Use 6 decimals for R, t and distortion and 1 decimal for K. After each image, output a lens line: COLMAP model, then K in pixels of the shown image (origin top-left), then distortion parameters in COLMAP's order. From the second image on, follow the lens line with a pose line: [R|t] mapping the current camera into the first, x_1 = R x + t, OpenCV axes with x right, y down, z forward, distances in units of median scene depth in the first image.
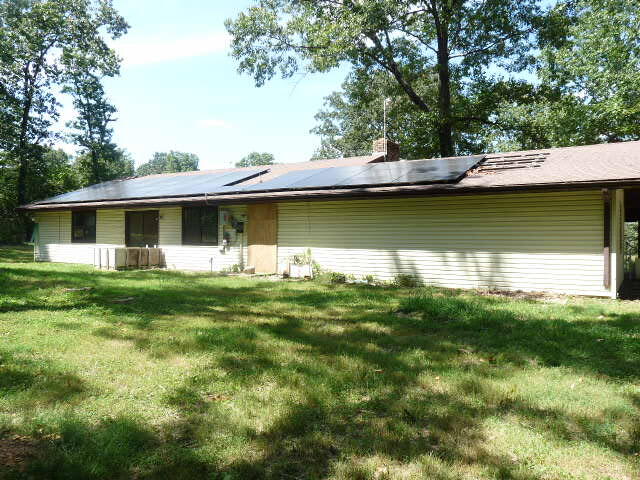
lens RADIAL K [[514.4, 0, 319.5], [0, 514.4, 239.7], [0, 0, 1]] dist [-0.010350, -0.018515]
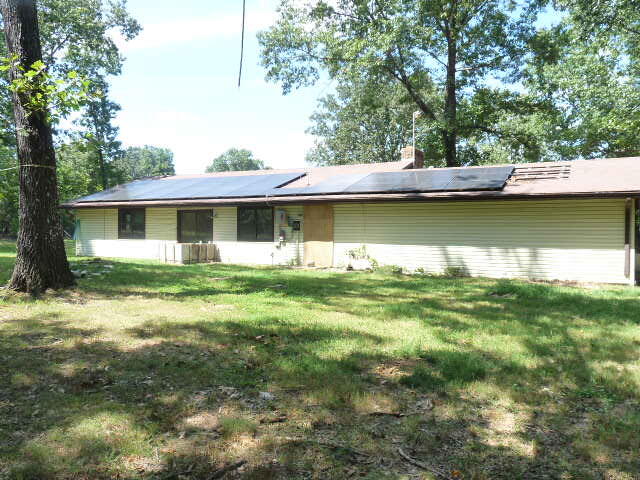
lens RADIAL K [[514.4, 0, 319.5], [0, 514.4, 240.4], [0, 0, 1]] dist [-0.010350, -0.018515]
pose [[0.997447, 0.002890, 0.071347, -0.155828], [-0.003616, 0.999943, 0.010049, -0.002557], [-0.071314, -0.010281, 0.997401, -0.107449]]
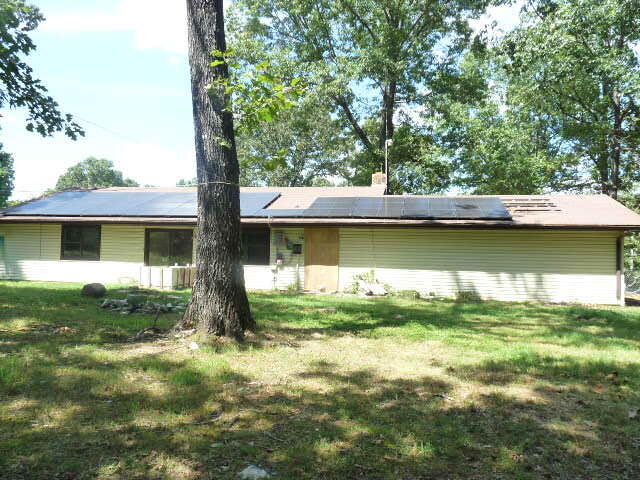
lens RADIAL K [[514.4, 0, 320.3], [0, 514.4, 239.3], [0, 0, 1]] dist [-0.010350, -0.018515]
pose [[0.930158, 0.024263, 0.366356, -0.427263], [-0.014474, 0.999462, -0.029443, -0.010805], [-0.366873, 0.022085, 0.930009, -0.022102]]
